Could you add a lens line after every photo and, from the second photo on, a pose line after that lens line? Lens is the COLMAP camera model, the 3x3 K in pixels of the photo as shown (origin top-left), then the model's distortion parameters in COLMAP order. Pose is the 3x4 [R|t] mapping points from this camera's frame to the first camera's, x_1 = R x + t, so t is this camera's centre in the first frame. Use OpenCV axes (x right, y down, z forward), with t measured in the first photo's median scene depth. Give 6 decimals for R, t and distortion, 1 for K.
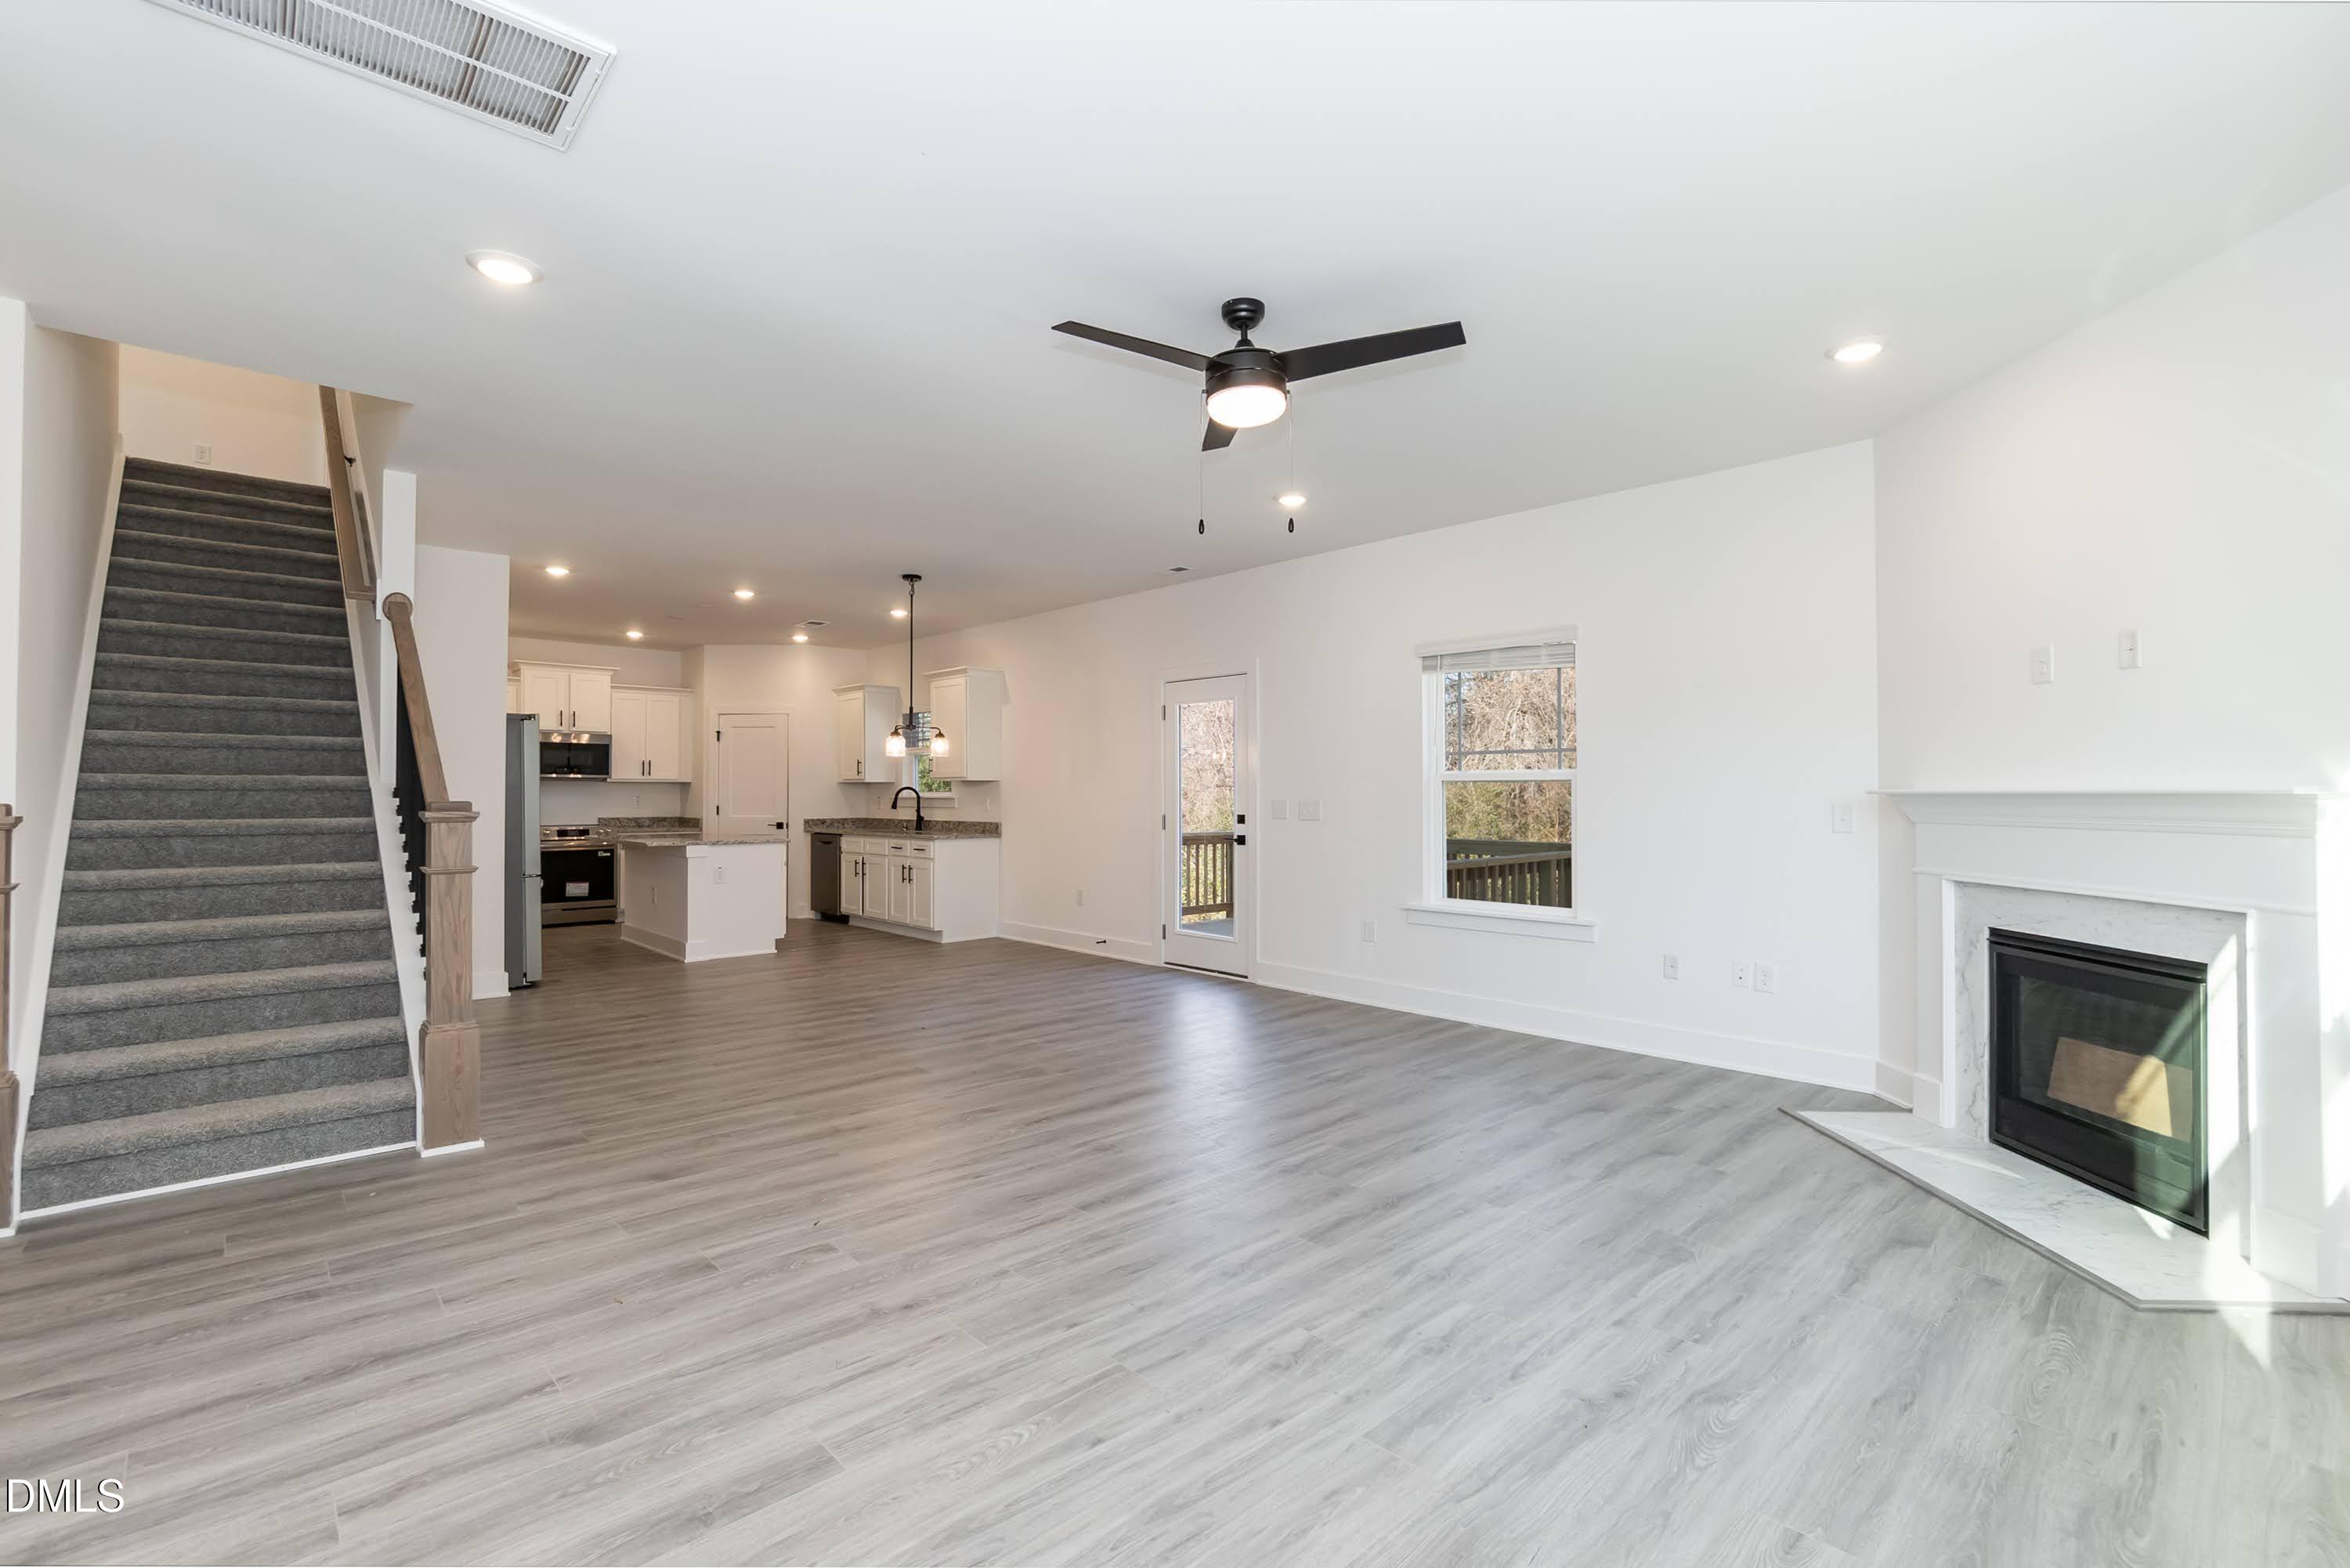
lens RADIAL K [[1063.9, 0, 1175.0], [0, 1063.9, 784.0], [0, 0, 1]] dist [-0.028432, -0.000040]
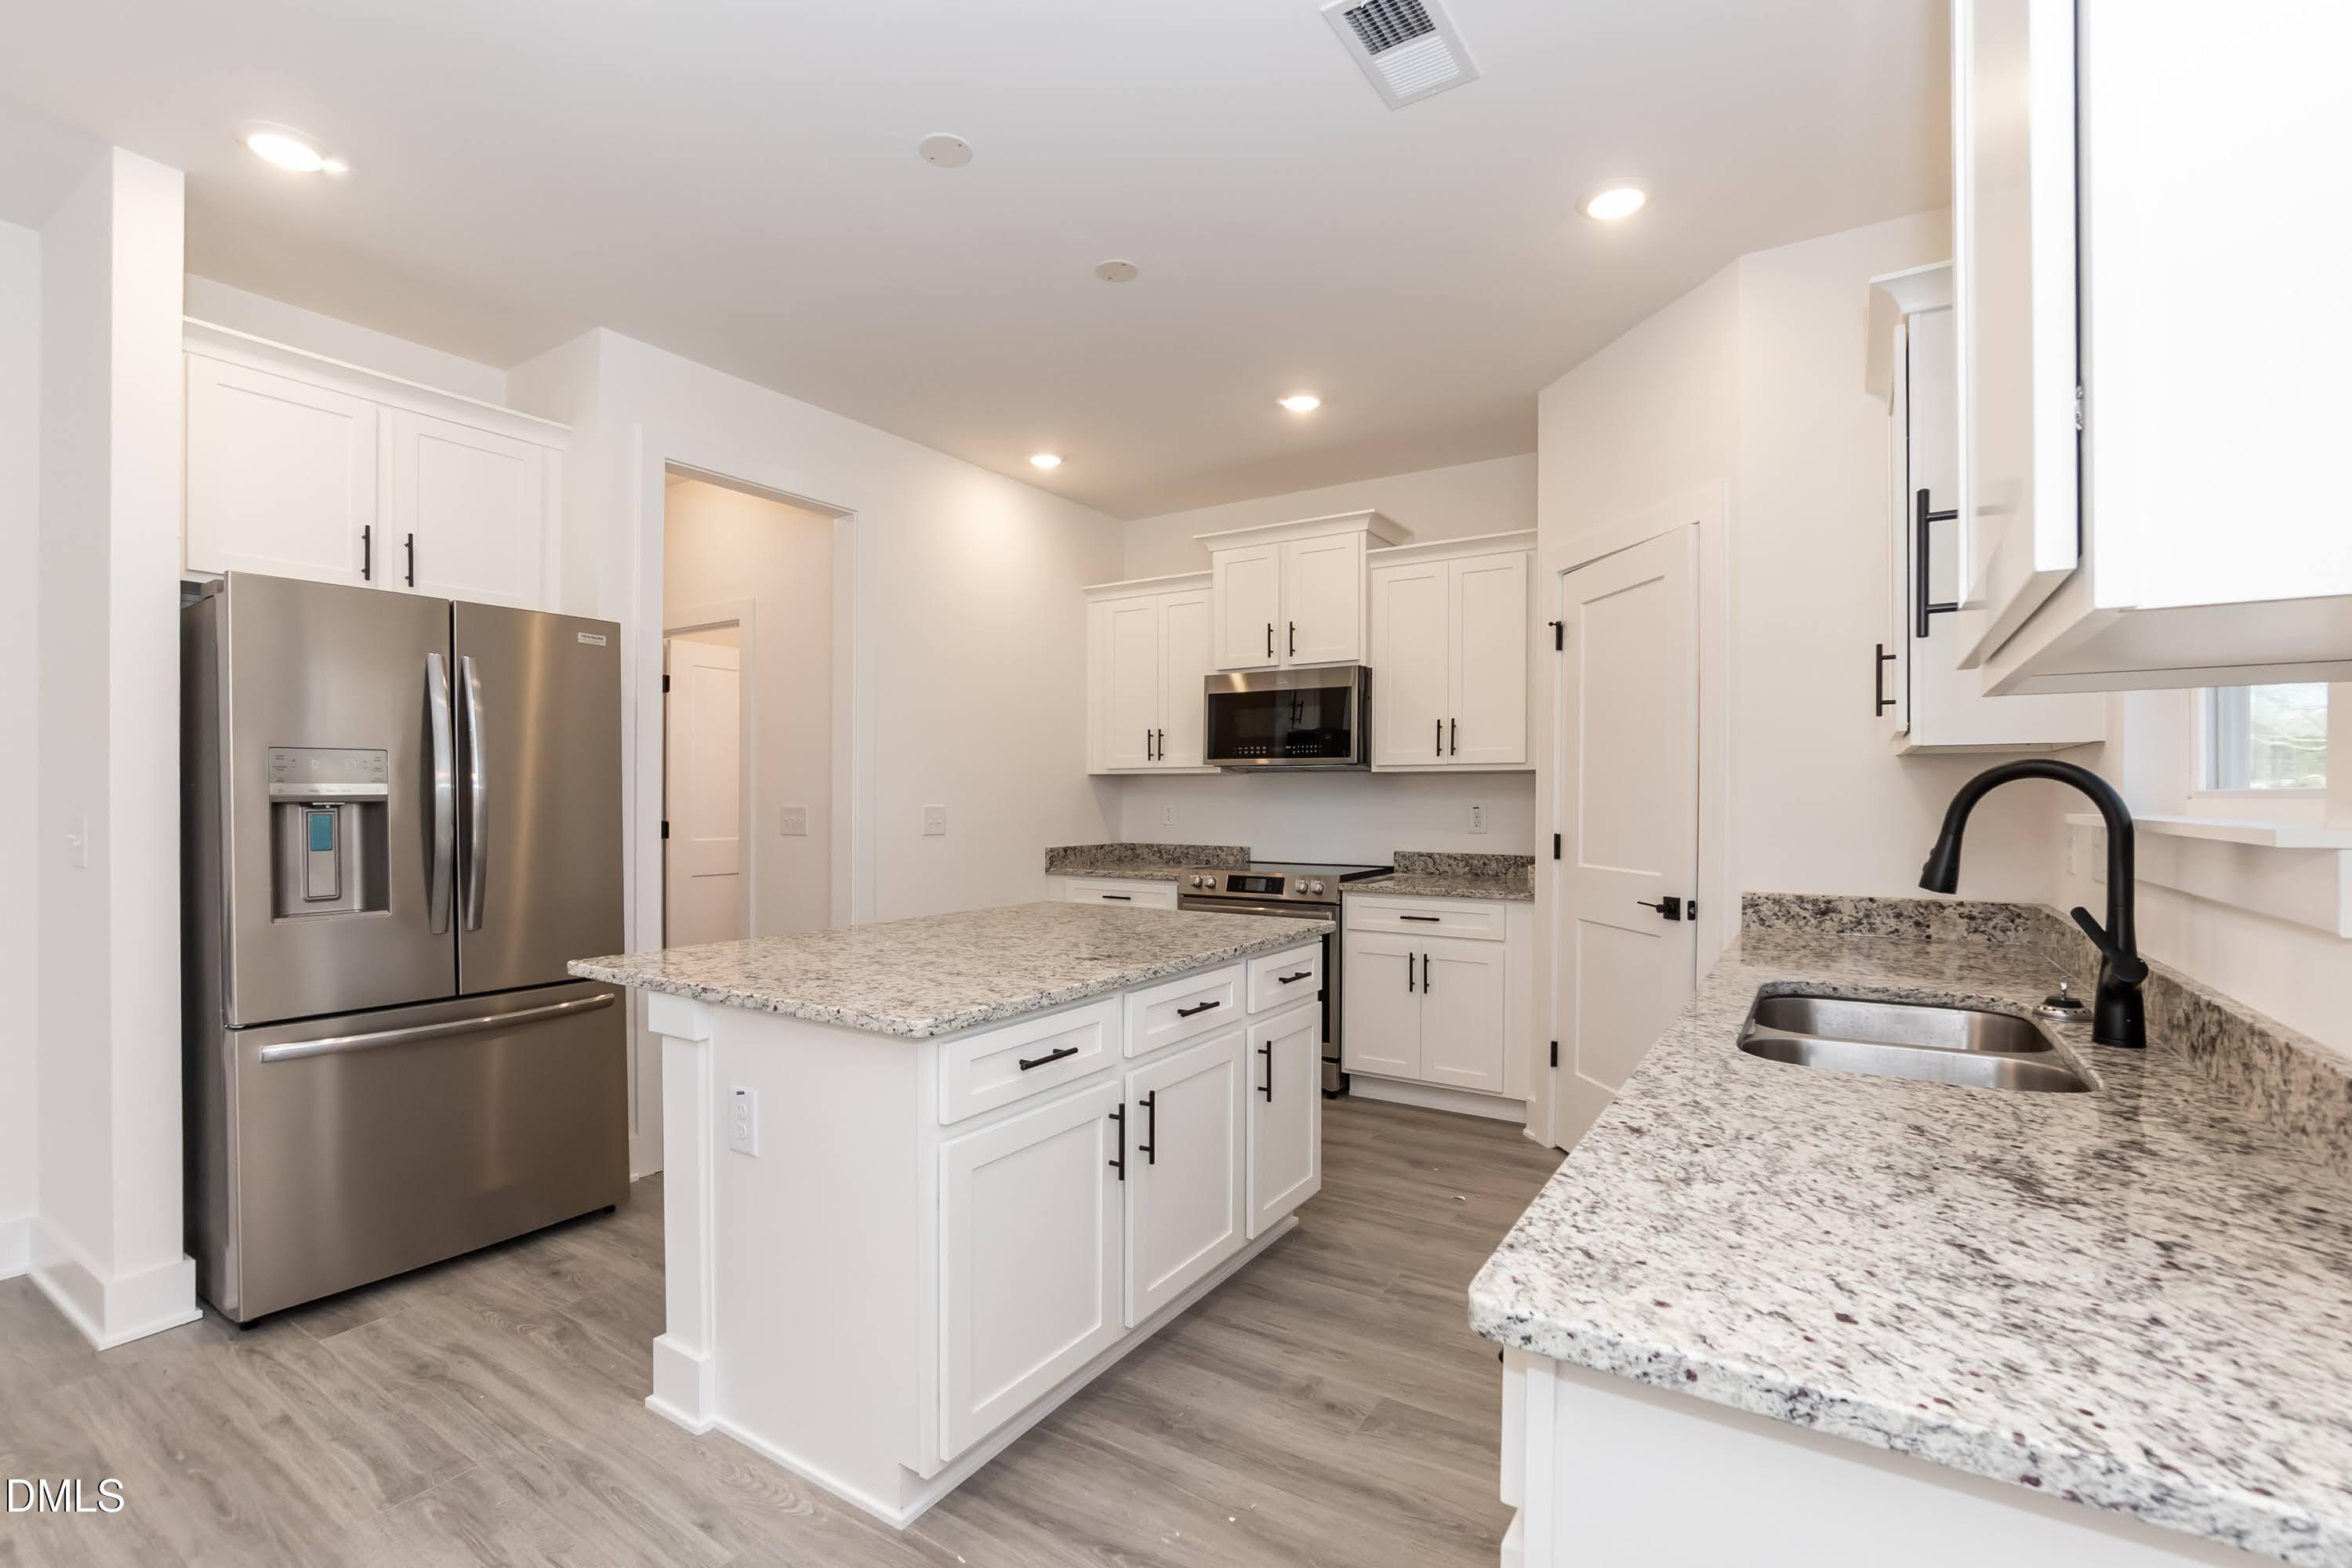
lens RADIAL K [[1061.2, 0, 1131.1], [0, 1061.2, 809.5], [0, 0, 1]] dist [-0.030016, -0.000123]
pose [[0.241499, 0.012277, -0.970324, -0.125978], [0.001684, 0.999913, 0.013070, 0.007697], [0.970400, -0.004791, 0.241457, 0.797701]]
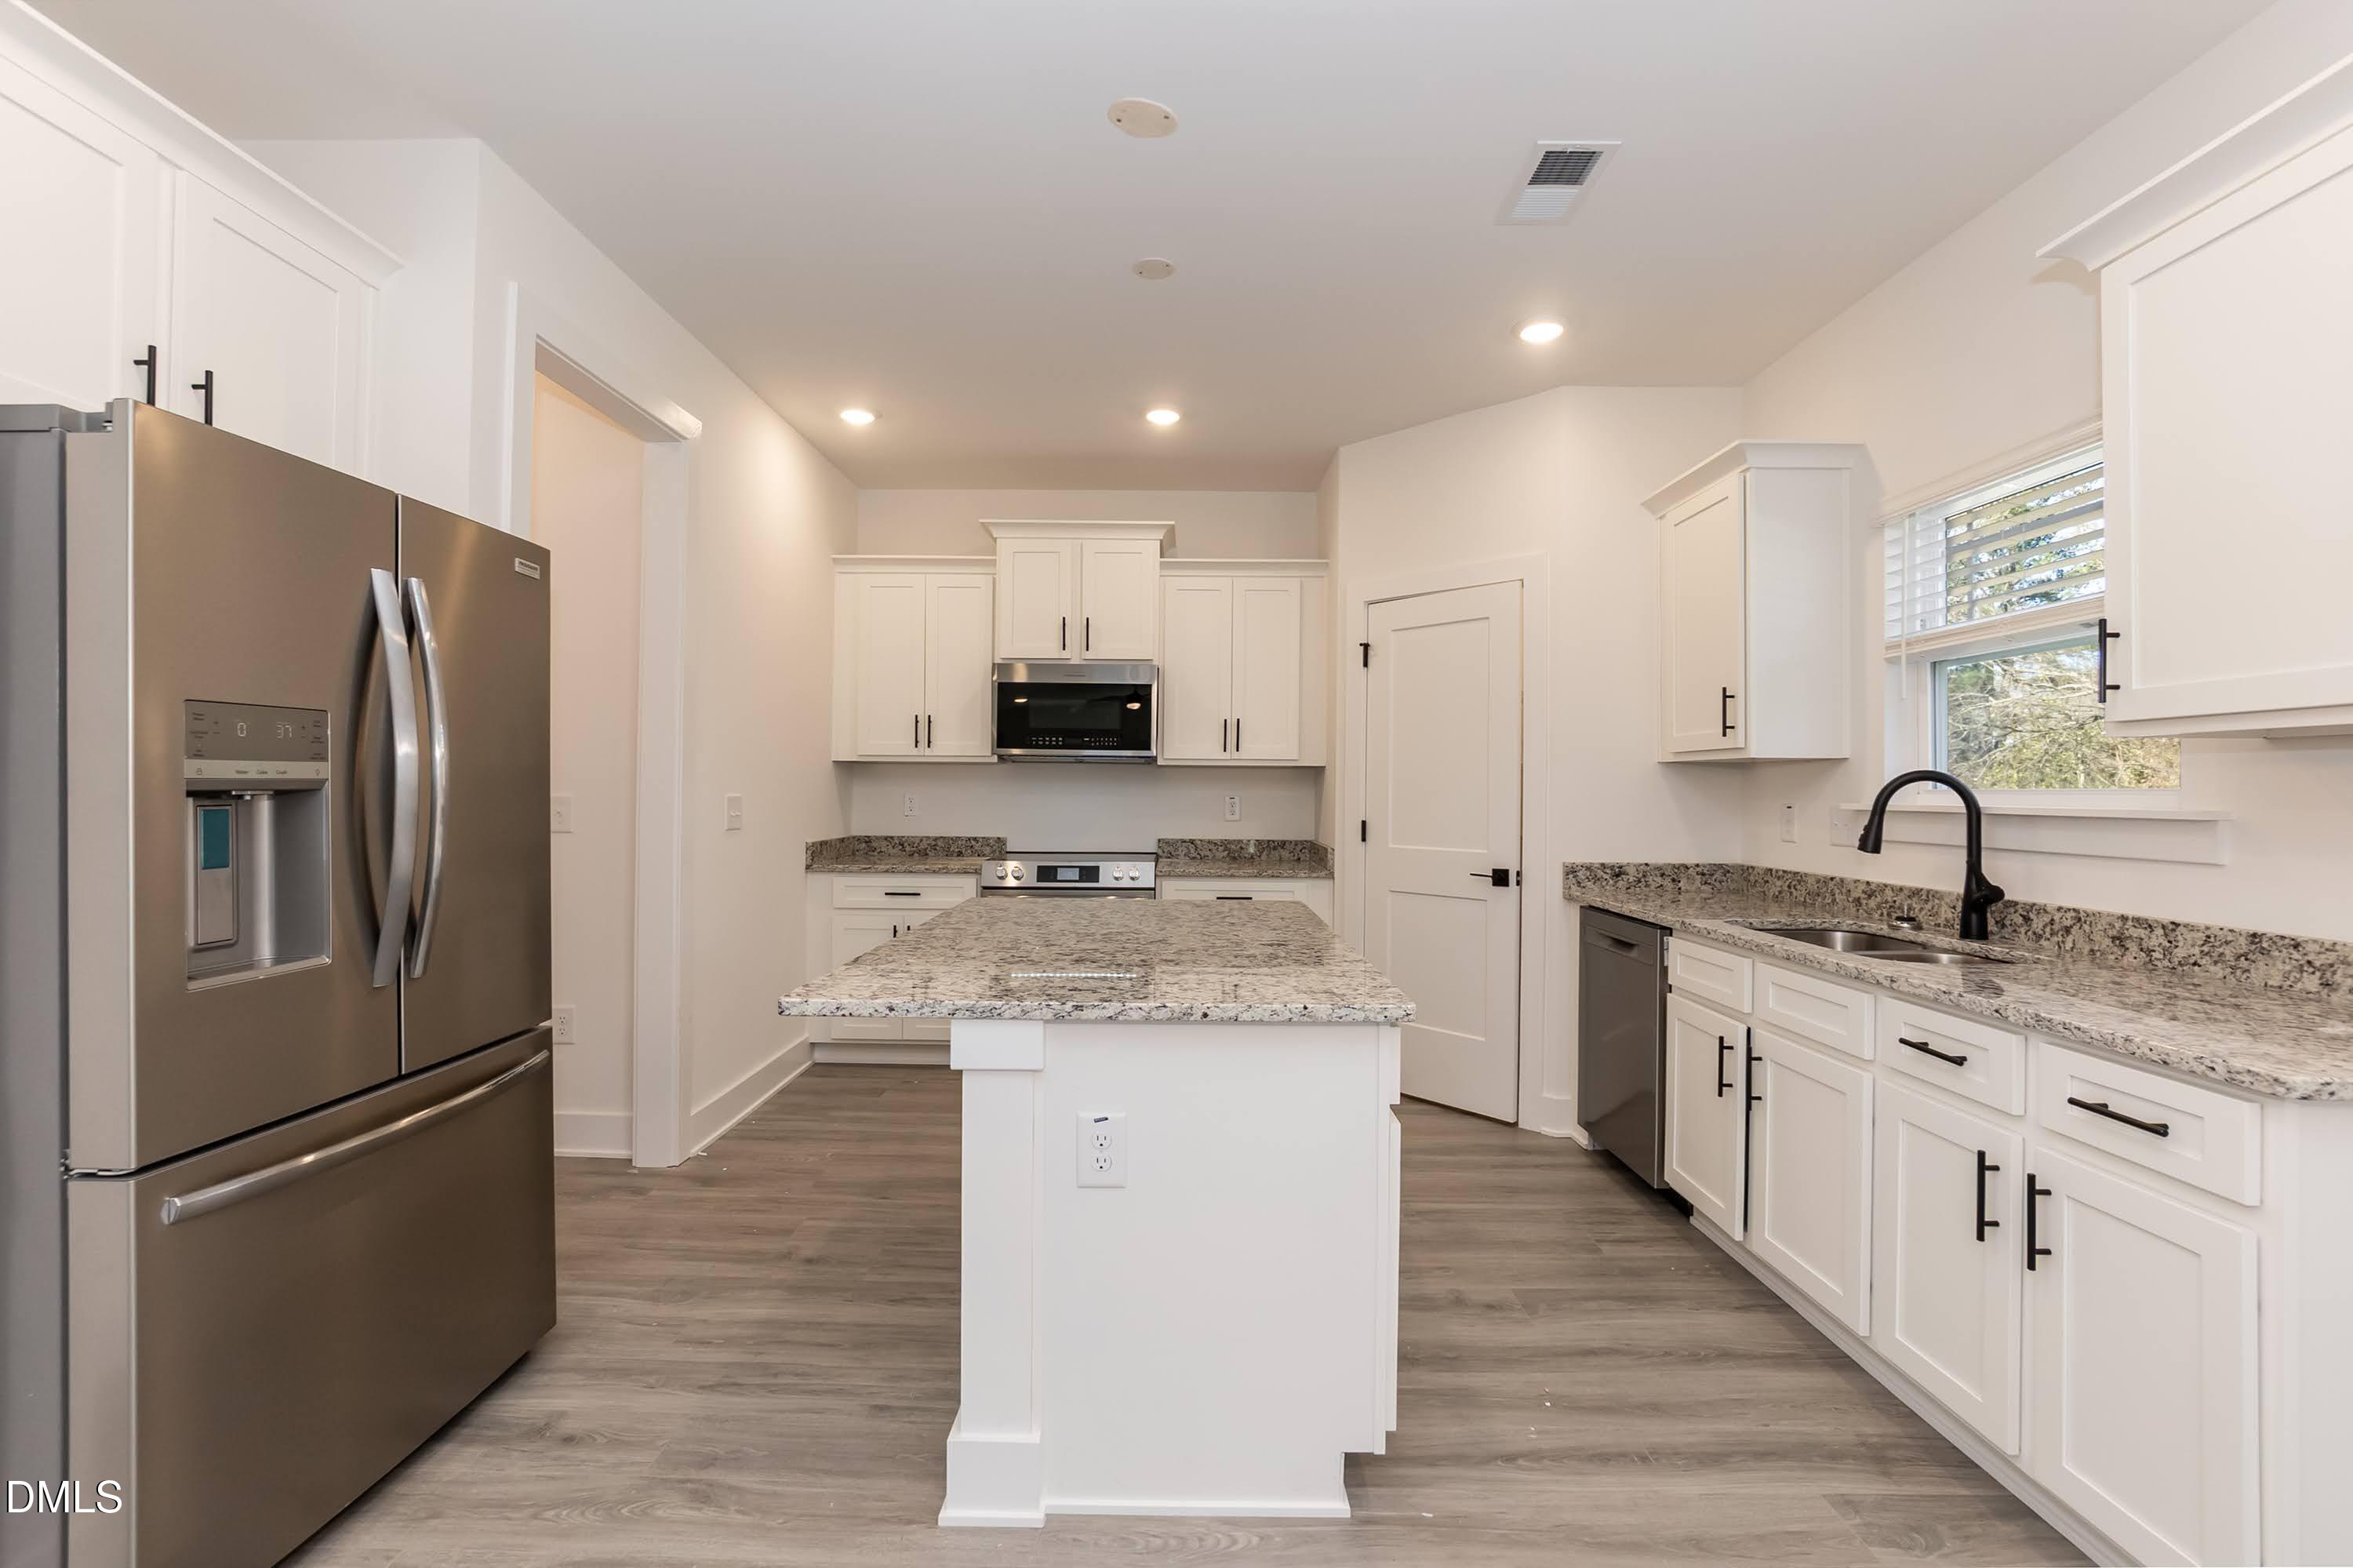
lens RADIAL K [[1065.4, 0, 1176.5], [0, 1065.4, 784.0], [0, 0, 1]] dist [-0.028432, -0.000040]
pose [[0.737635, 0.003667, -0.675190, -0.205119], [-0.006572, 0.999977, -0.001749, 0.007379], [0.675168, 0.005727, 0.737642, 0.652248]]
